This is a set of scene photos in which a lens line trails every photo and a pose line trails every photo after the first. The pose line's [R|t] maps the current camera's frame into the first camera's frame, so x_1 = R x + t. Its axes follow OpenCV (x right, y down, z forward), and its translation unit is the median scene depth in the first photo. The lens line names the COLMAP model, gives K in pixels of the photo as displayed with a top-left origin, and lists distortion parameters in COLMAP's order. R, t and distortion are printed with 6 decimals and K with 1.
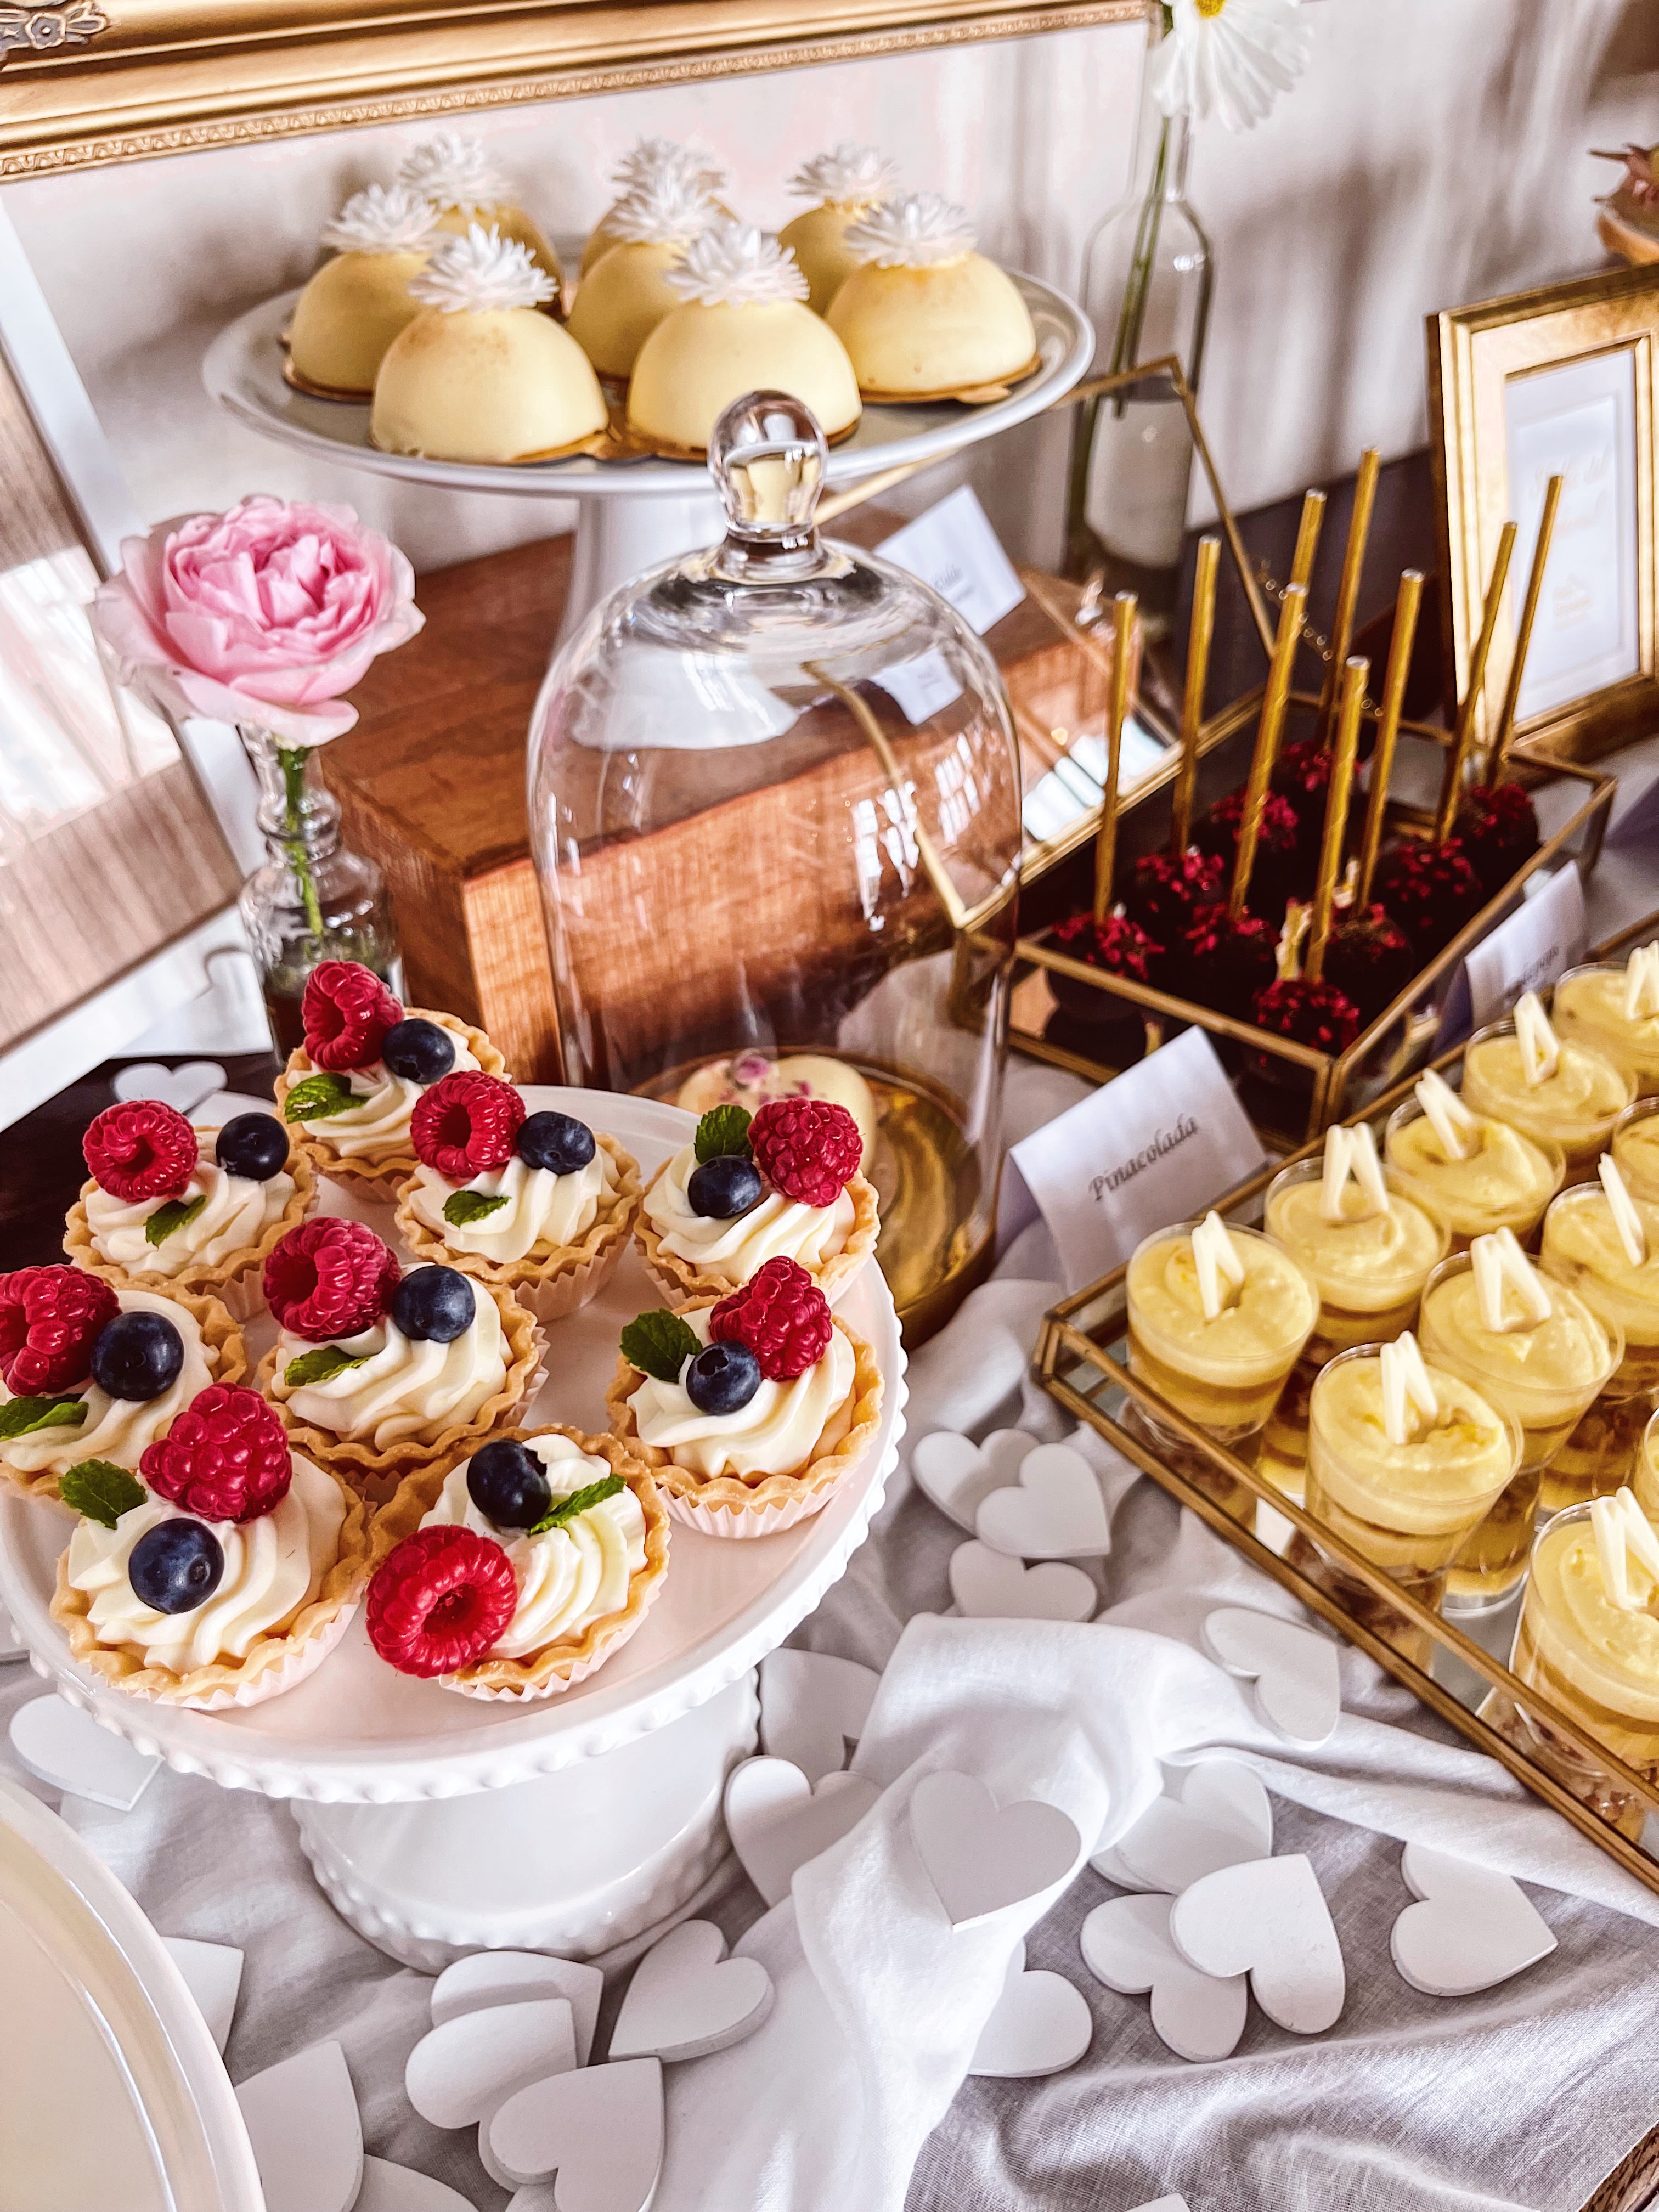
lens RADIAL K [[1768.9, 0, 829.5], [0, 1768.9, 1106.0], [0, 0, 1]] dist [0.044908, -0.105201]
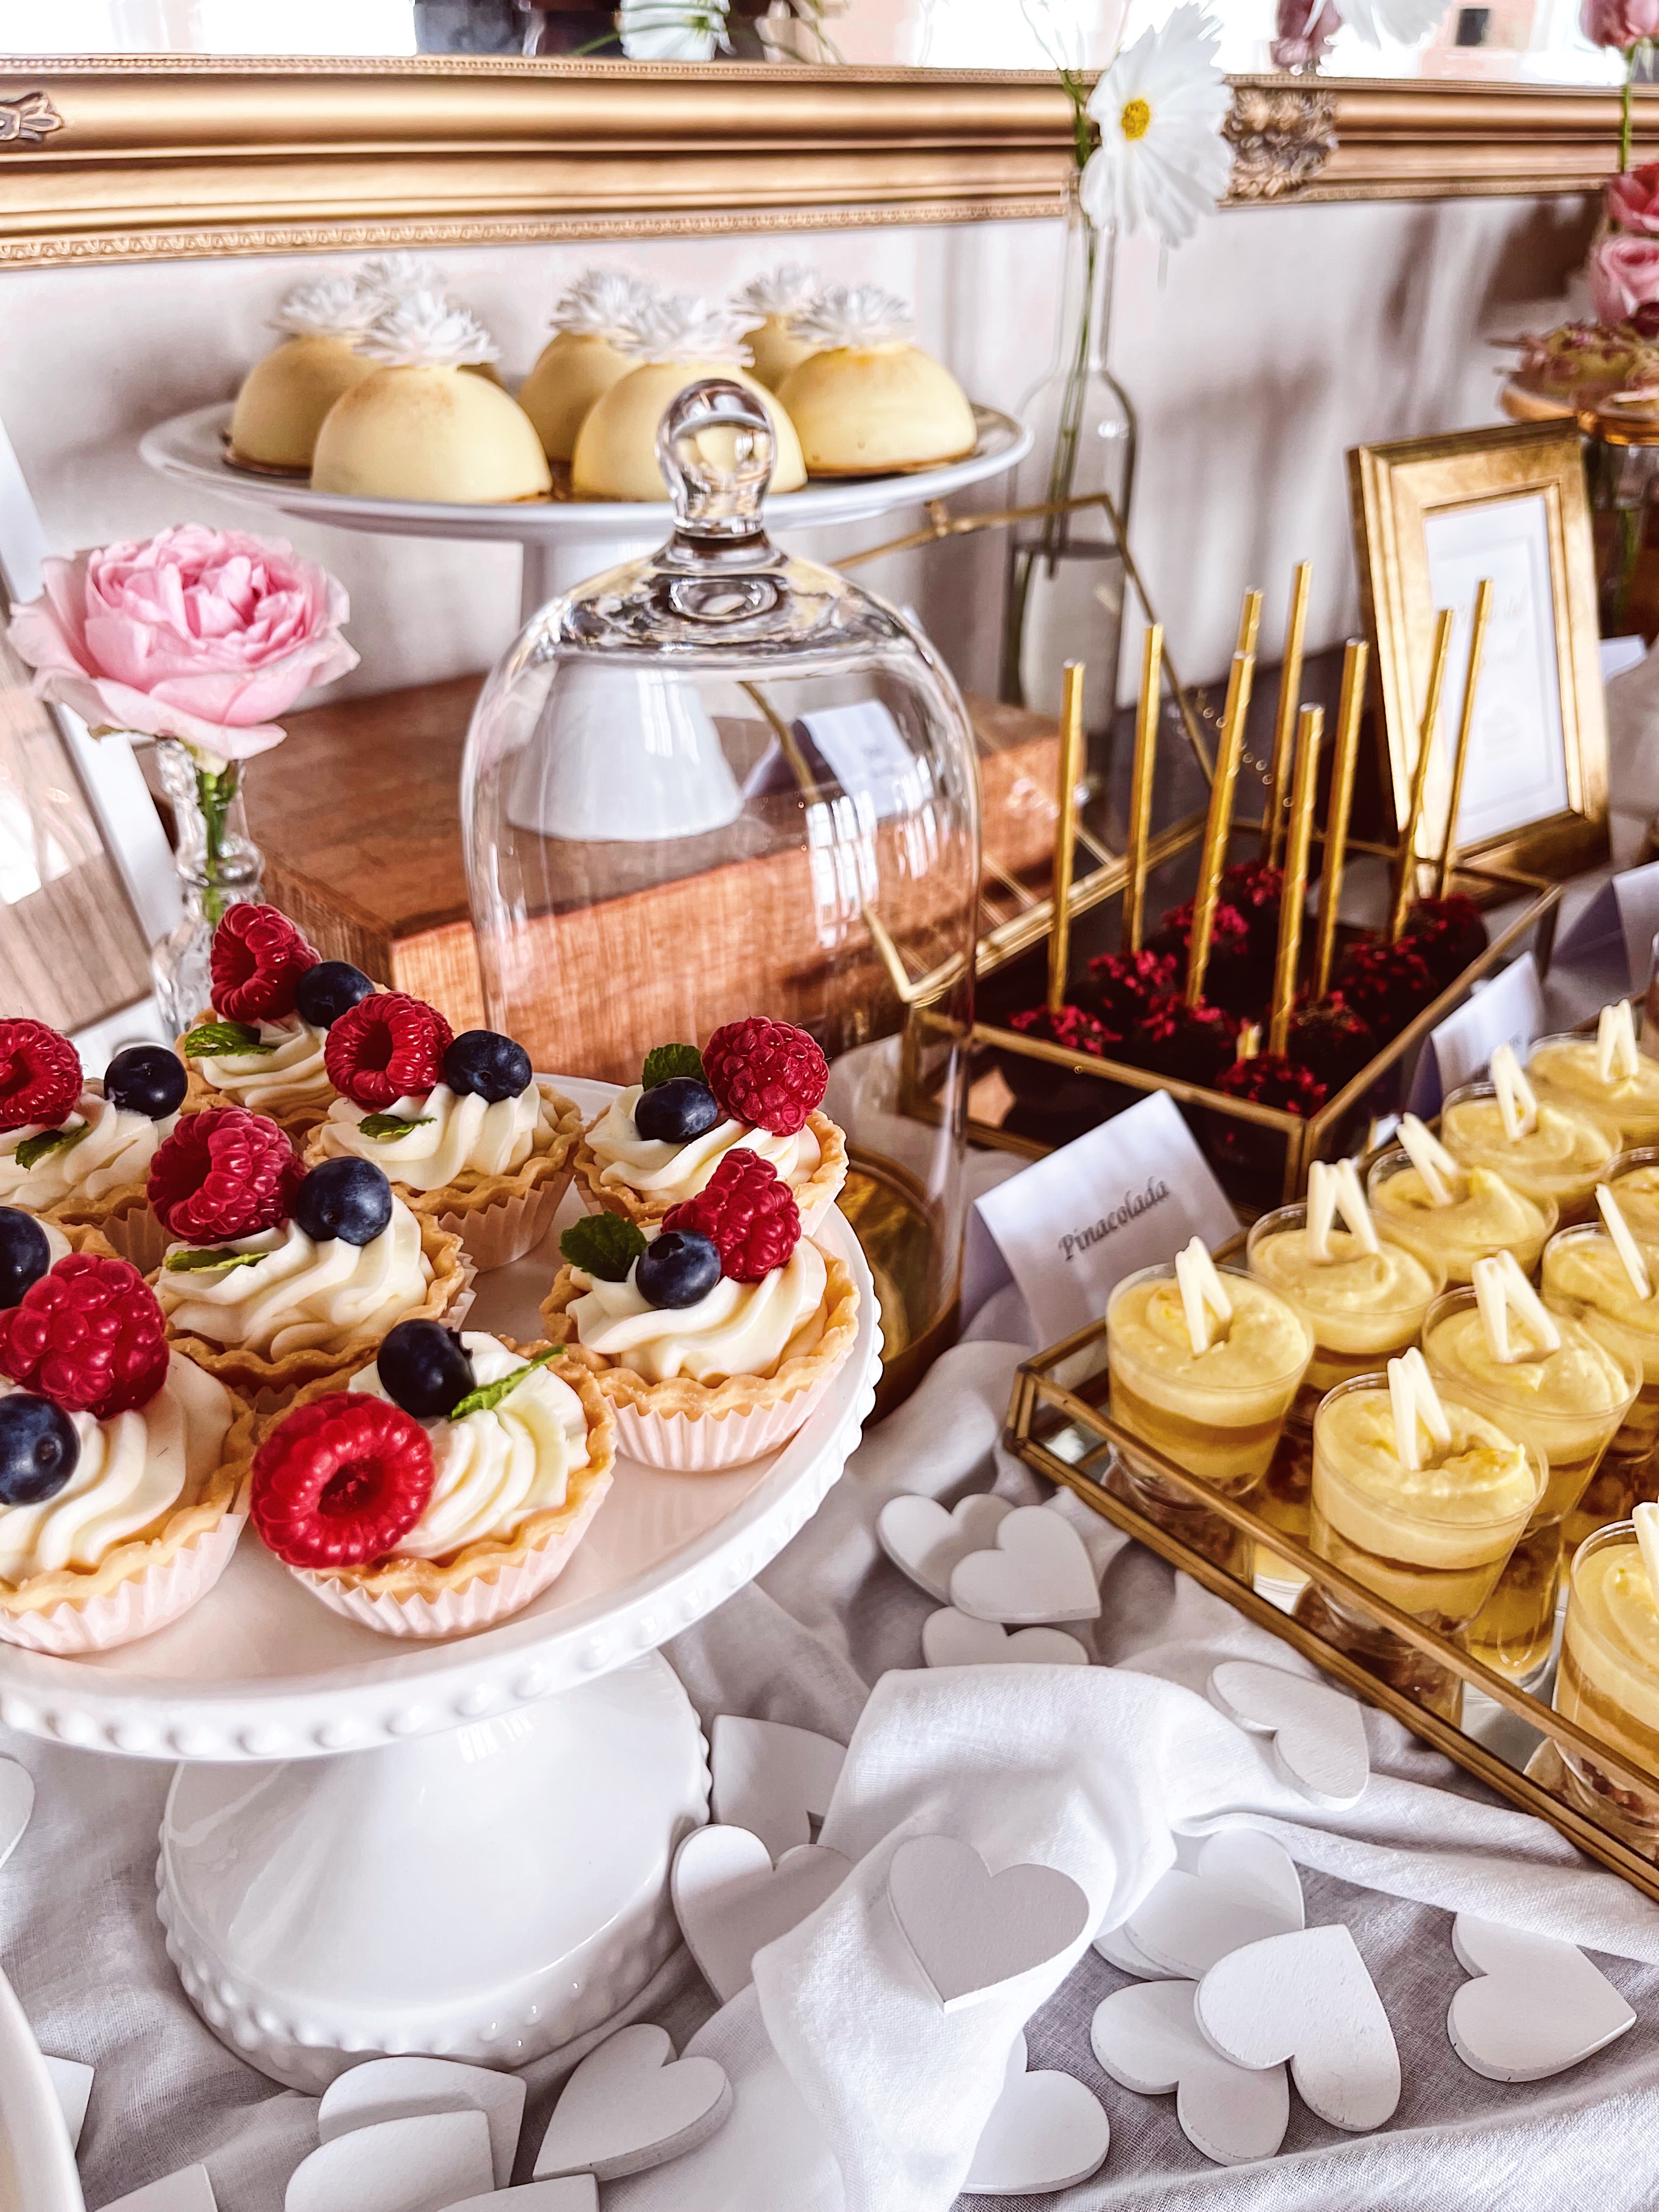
lens RADIAL K [[1770.5, 0, 839.5], [0, 1770.5, 1102.9], [0, 0, 1]] dist [0.047084, -0.111876]
pose [[0.998972, -0.005594, 0.044980, -0.013786], [0.012725, 0.987055, -0.159874, 0.152750], [-0.043504, 0.160282, 0.986112, 0.087438]]
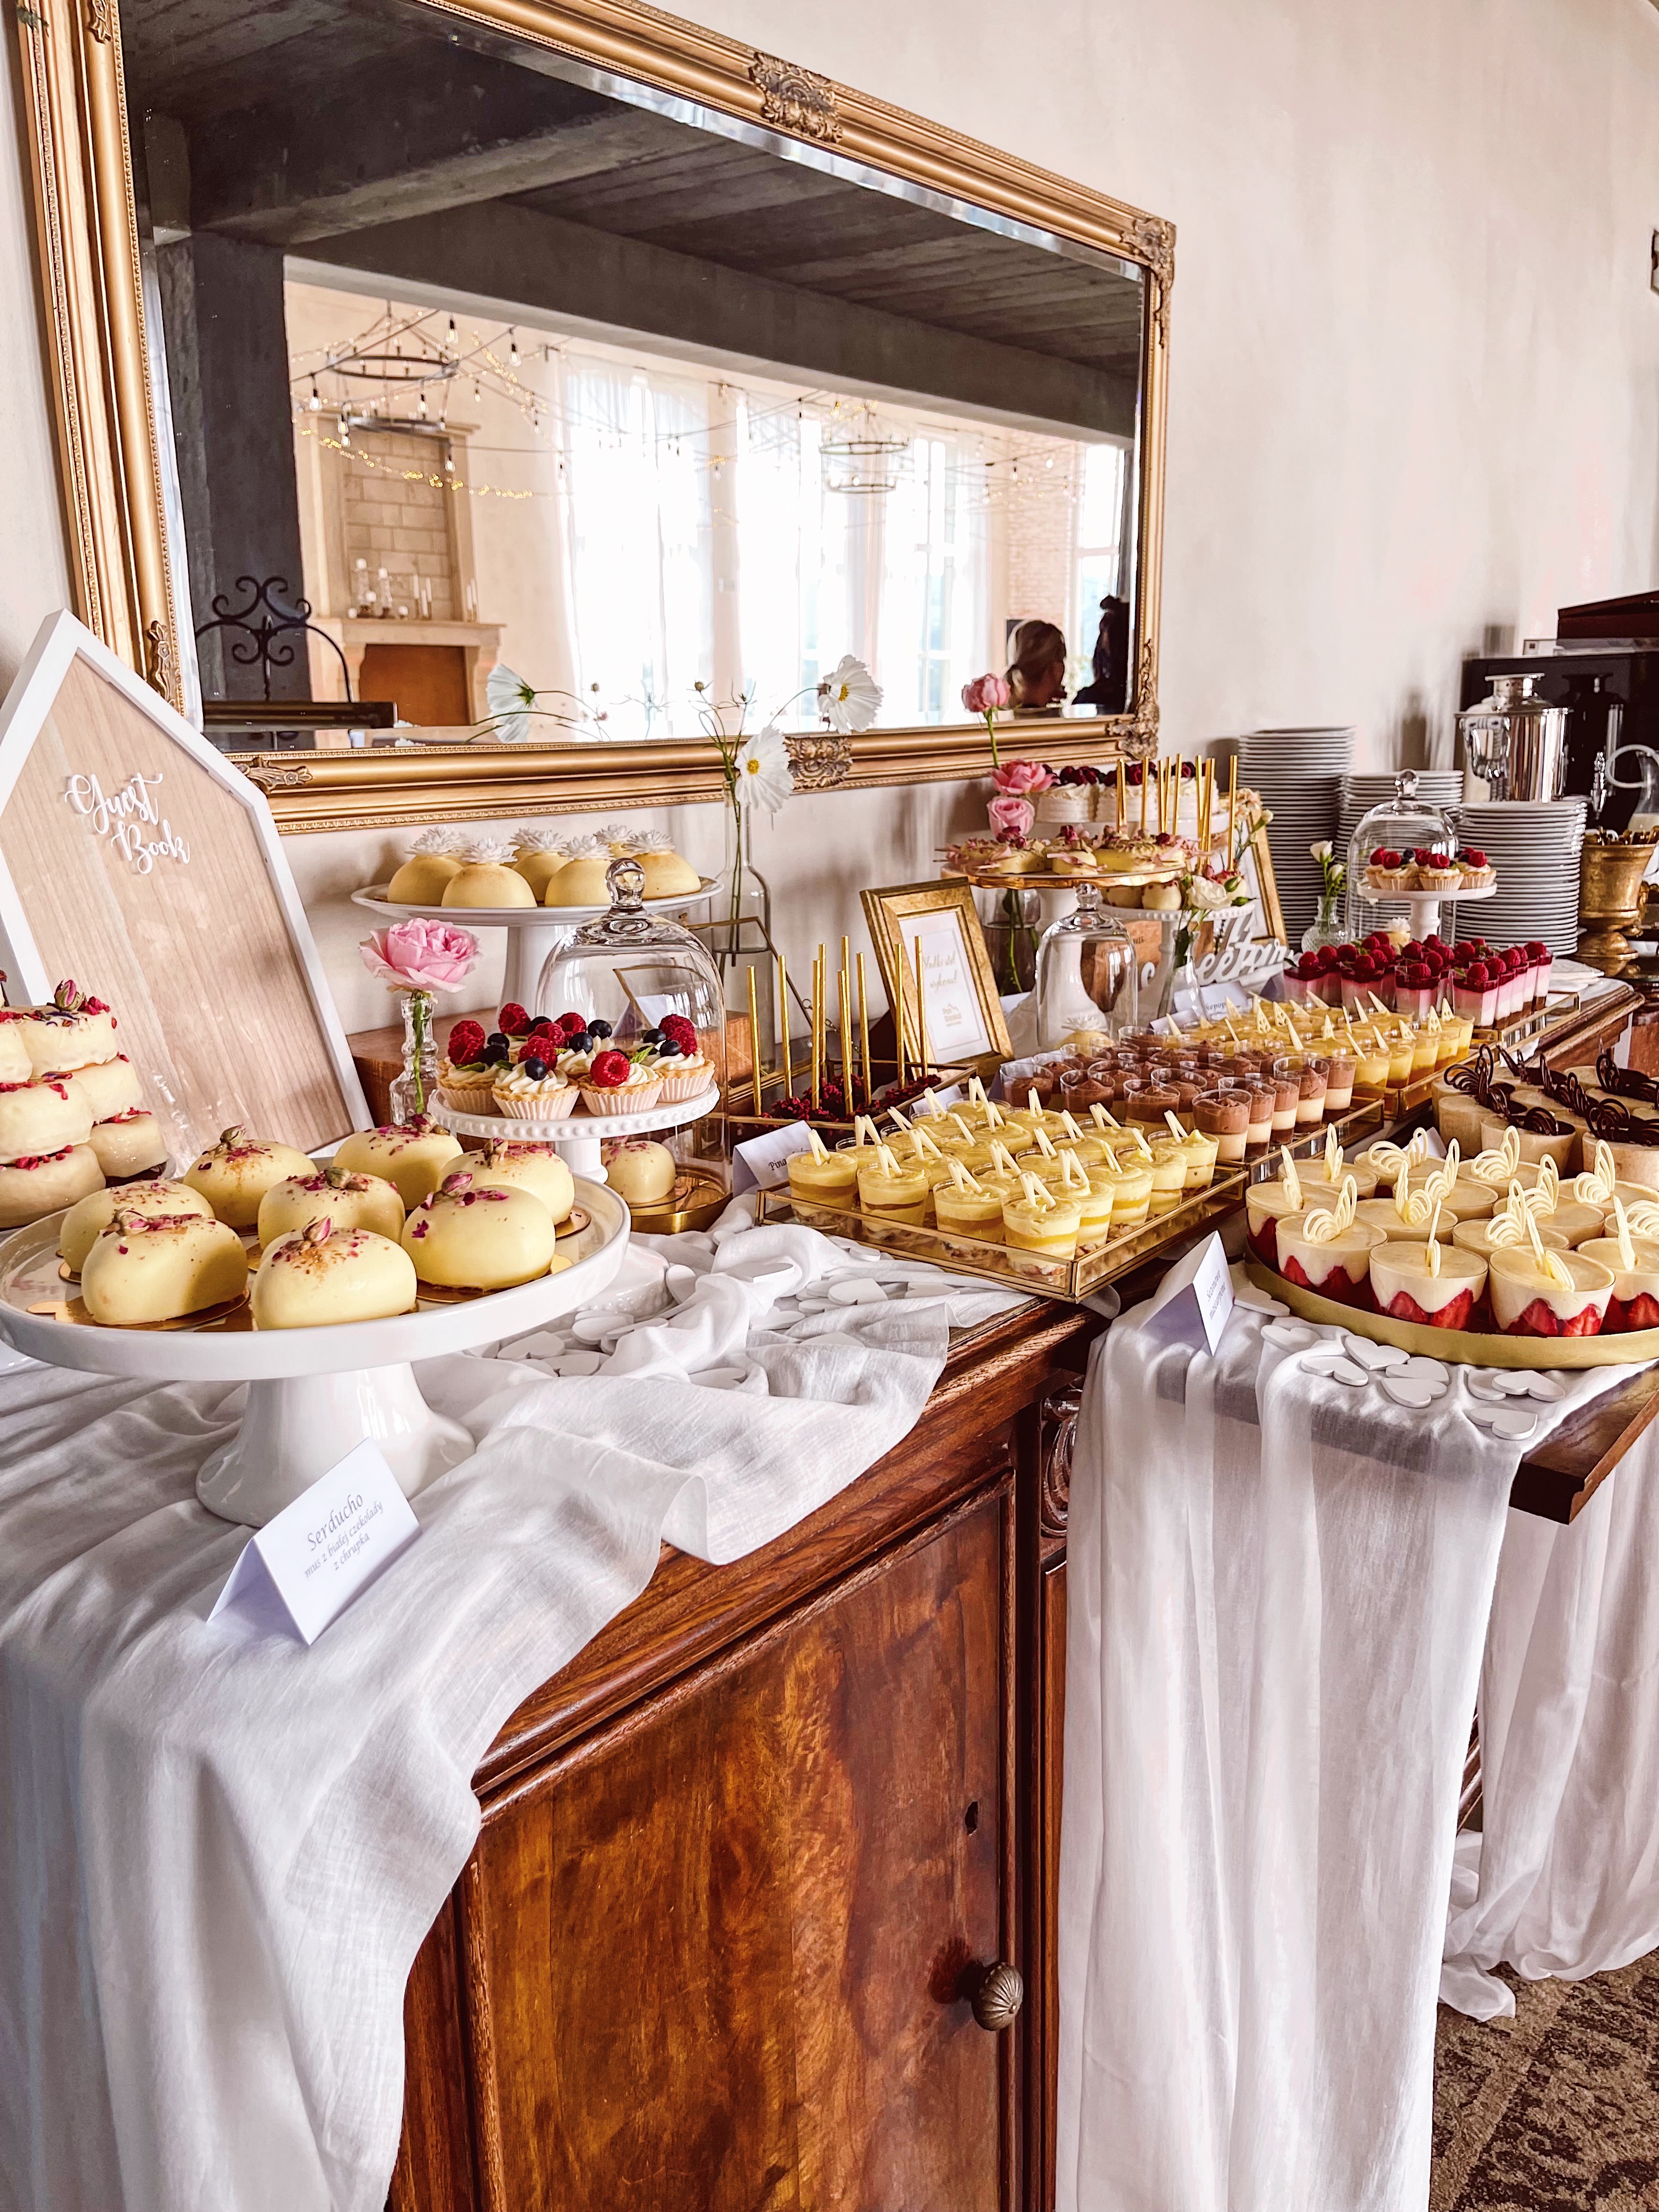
lens RADIAL K [[1770.5, 0, 839.5], [0, 1770.5, 1102.9], [0, 0, 1]] dist [0.047084, -0.111876]
pose [[0.972494, -0.053884, 0.226609, -0.384024], [0.146920, 0.896835, -0.417256, 1.270380], [-0.180747, 0.439072, 0.880083, -1.517651]]
